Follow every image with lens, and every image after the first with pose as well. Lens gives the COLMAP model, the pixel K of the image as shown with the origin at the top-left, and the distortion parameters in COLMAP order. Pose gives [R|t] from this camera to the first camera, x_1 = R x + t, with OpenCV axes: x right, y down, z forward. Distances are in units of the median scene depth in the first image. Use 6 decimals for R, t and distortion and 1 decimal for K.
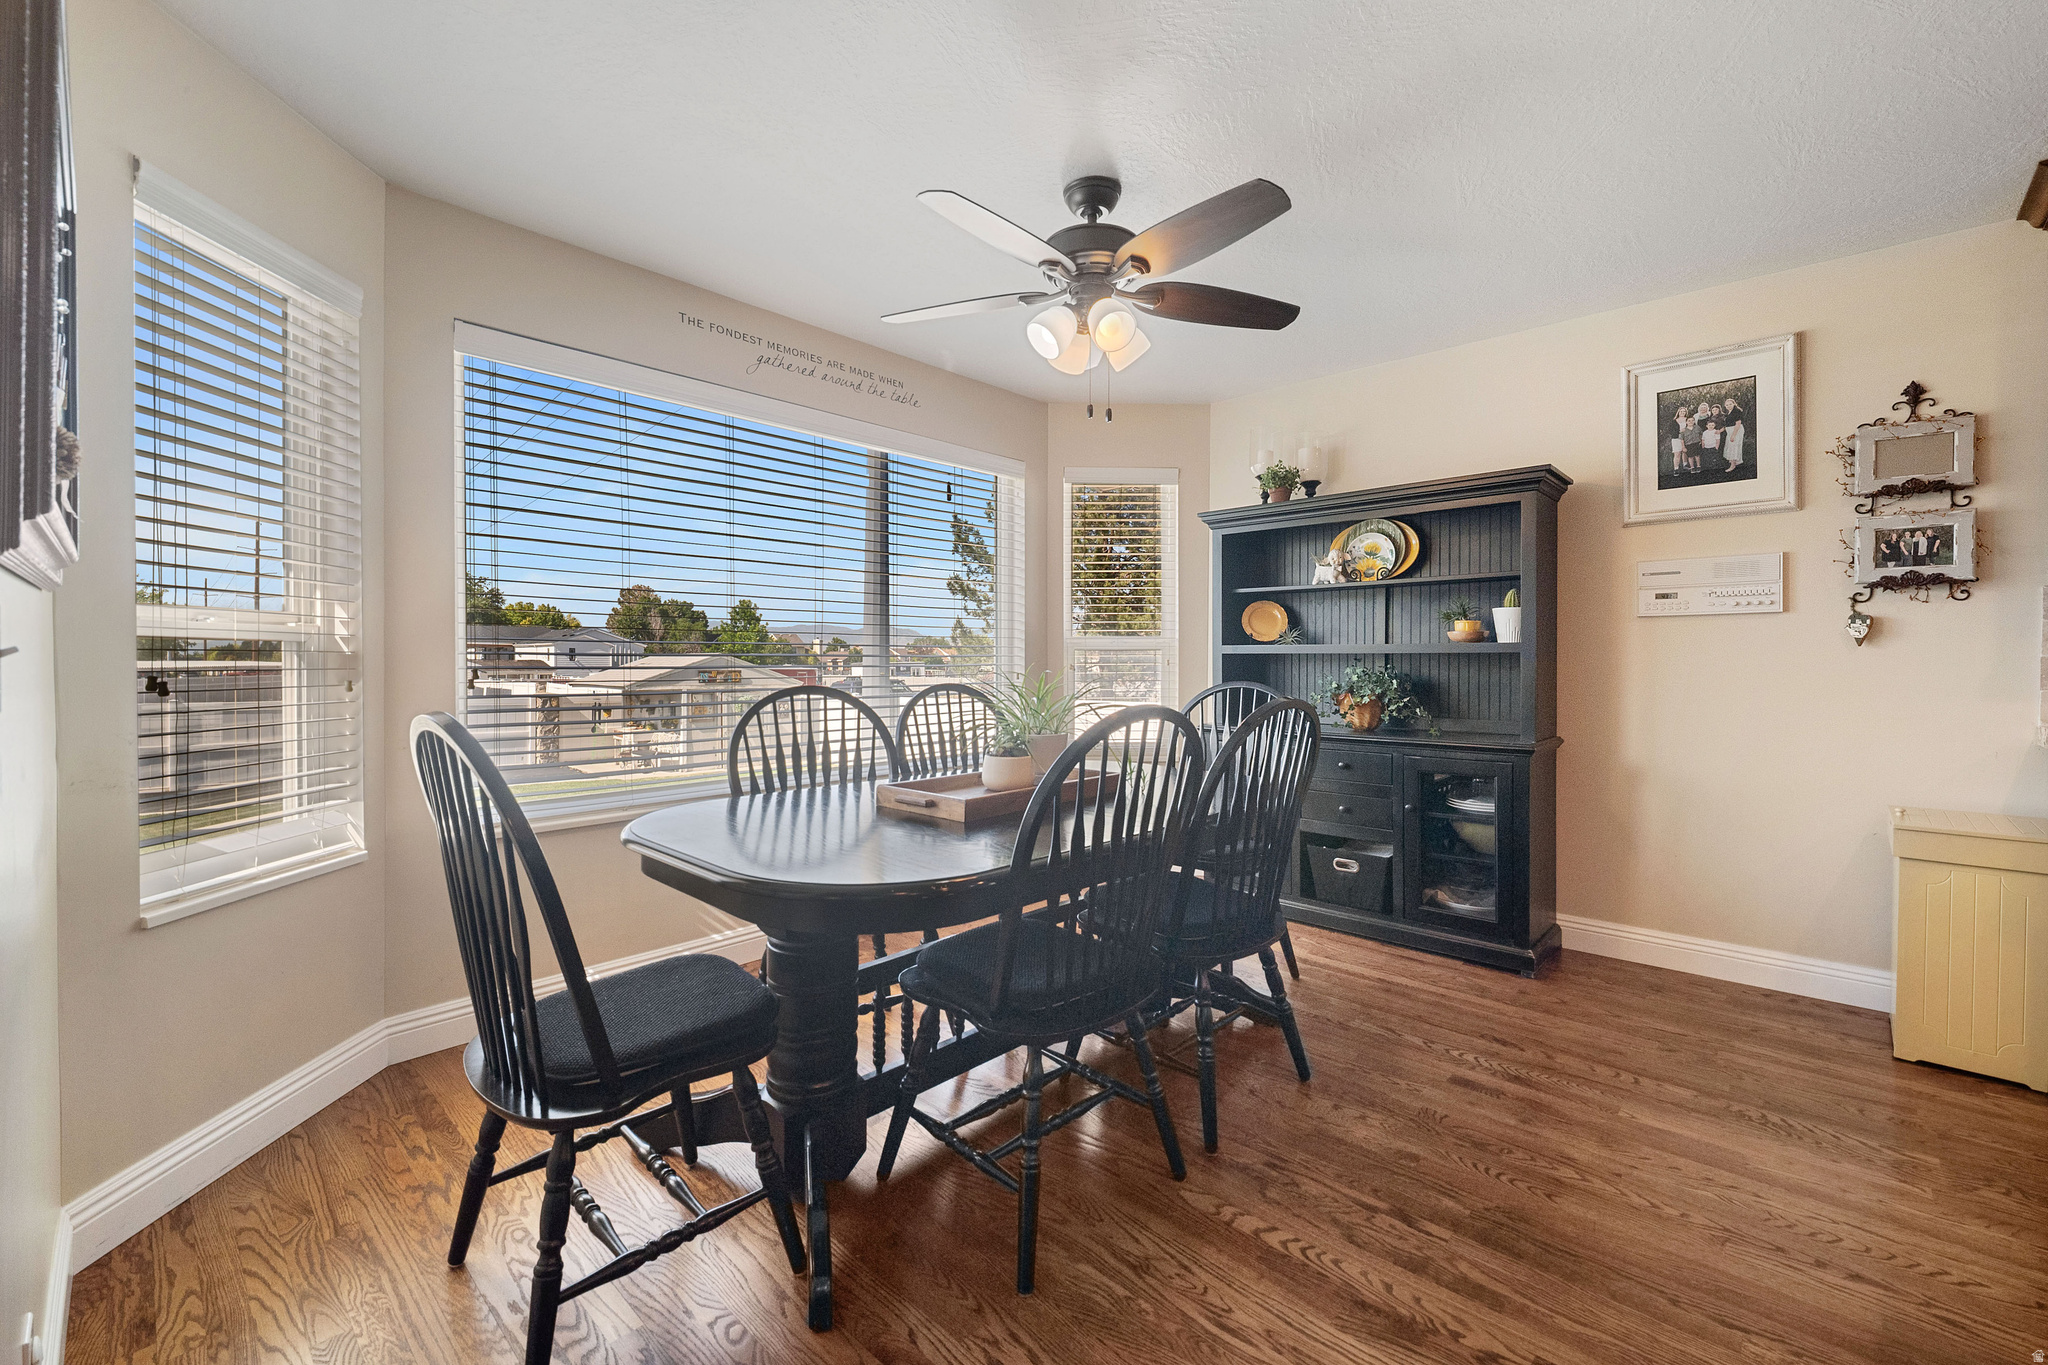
lens RADIAL K [[847.8, 0, 1025.8], [0, 847.8, 668.0], [0, 0, 1]] dist [0.000077, 0.000167]
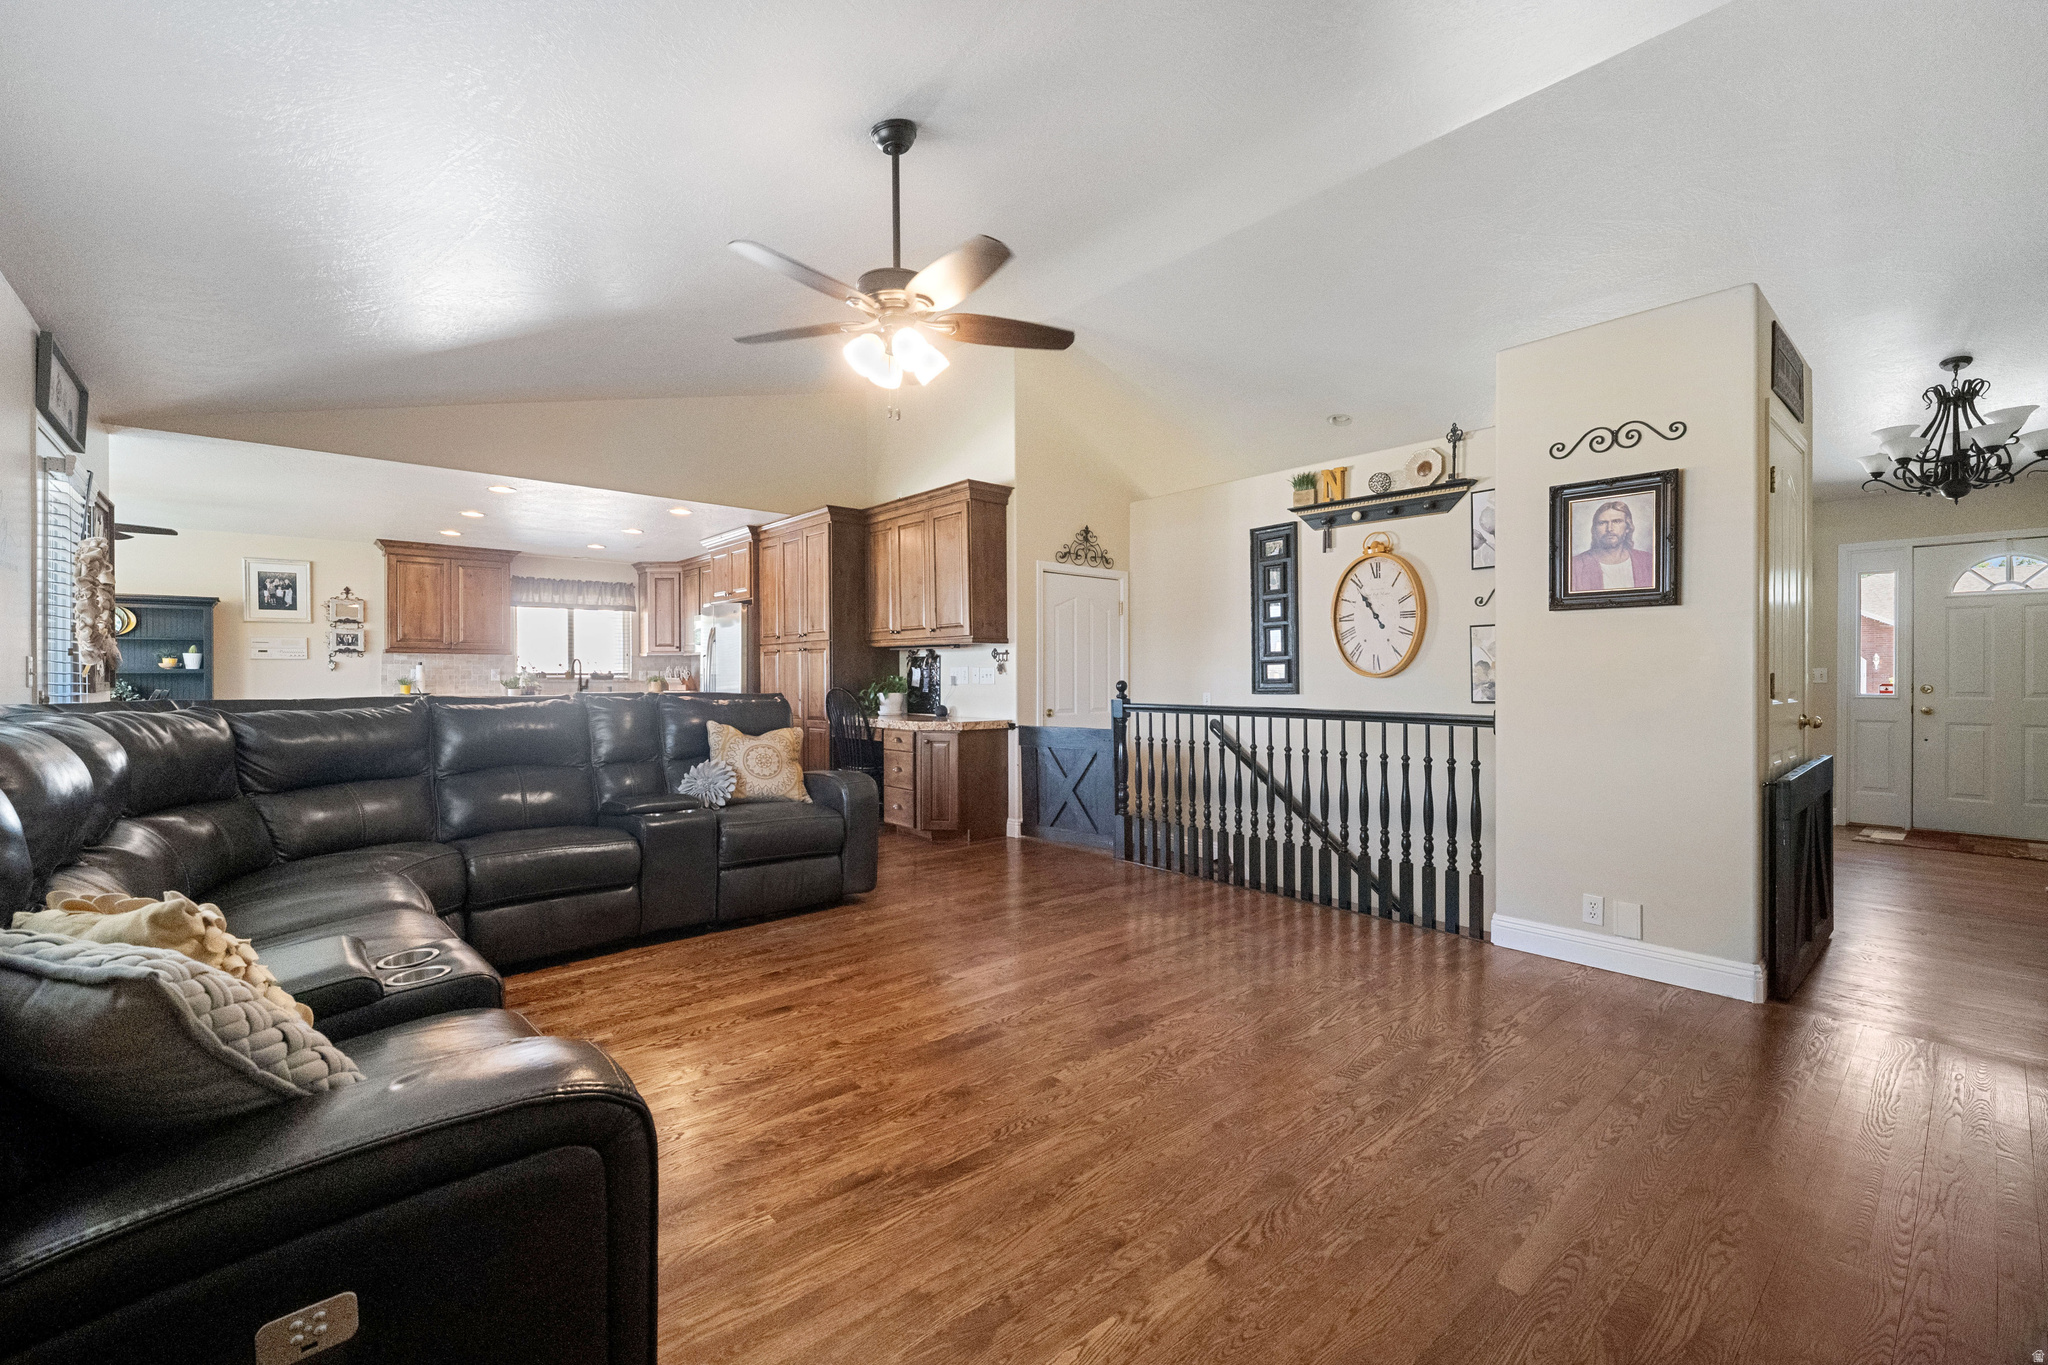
lens RADIAL K [[847.8, 0, 1026.3], [0, 847.8, 679.6], [0, 0, 1]] dist [0.000077, 0.000167]
pose [[0.106753, -0.003450, 0.994280, -1.569180], [0.012092, 0.999925, 0.002171, 0.024256], [-0.994212, 0.011791, 0.106786, -1.591802]]
